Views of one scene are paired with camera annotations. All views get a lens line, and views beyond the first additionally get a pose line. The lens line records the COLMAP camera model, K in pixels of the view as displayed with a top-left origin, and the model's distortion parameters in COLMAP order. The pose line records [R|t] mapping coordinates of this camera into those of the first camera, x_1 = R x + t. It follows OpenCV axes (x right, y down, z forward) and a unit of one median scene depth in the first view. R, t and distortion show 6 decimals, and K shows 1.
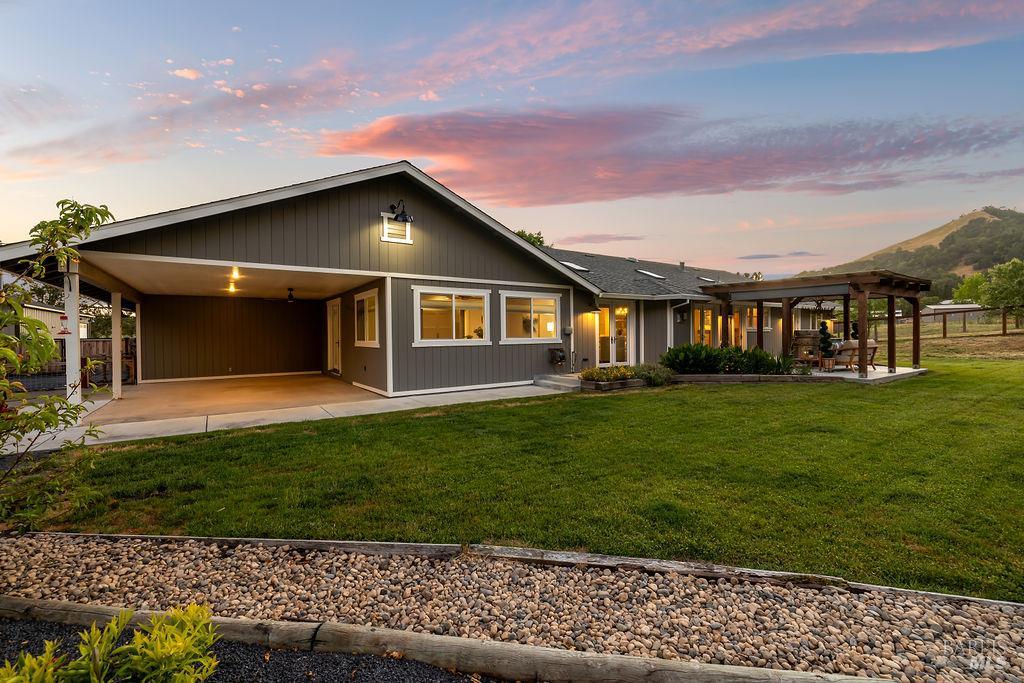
lens RADIAL K [[439.0, 0, 512.0], [0, 439.0, 341.5], [0, 0, 1]] dist [0.001957, 0.000877]
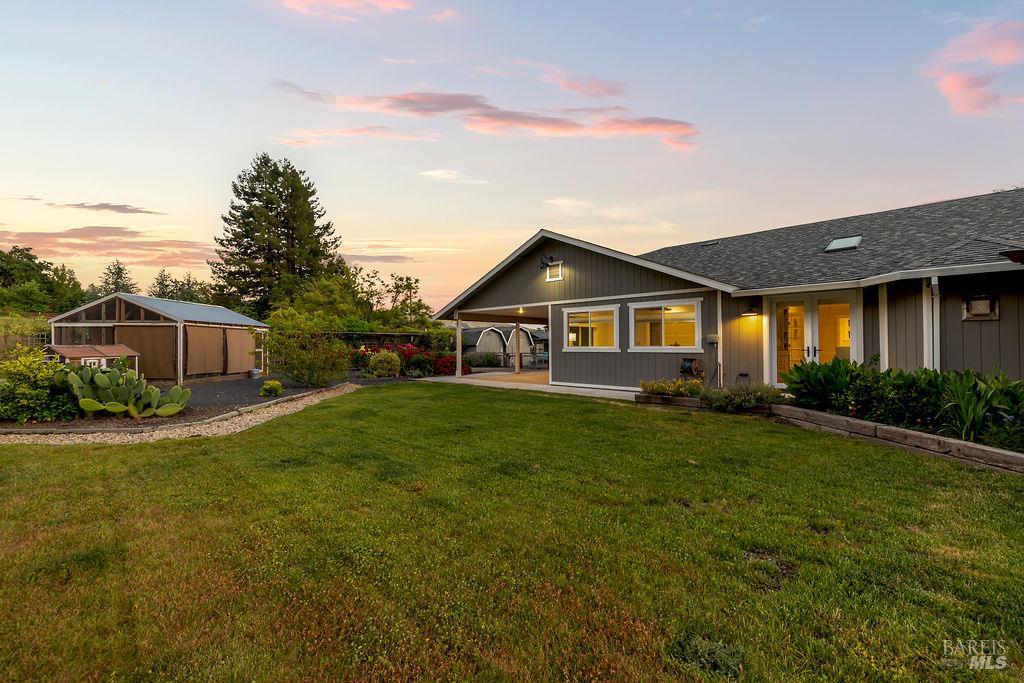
lens RADIAL K [[439.0, 0, 512.0], [0, 439.0, 341.5], [0, 0, 1]] dist [0.001957, 0.000877]
pose [[0.188751, -0.002215, -0.982022, 1.024453], [-0.021234, 0.999754, -0.006336, -0.006778], [0.981795, 0.022048, 0.188658, 0.509946]]
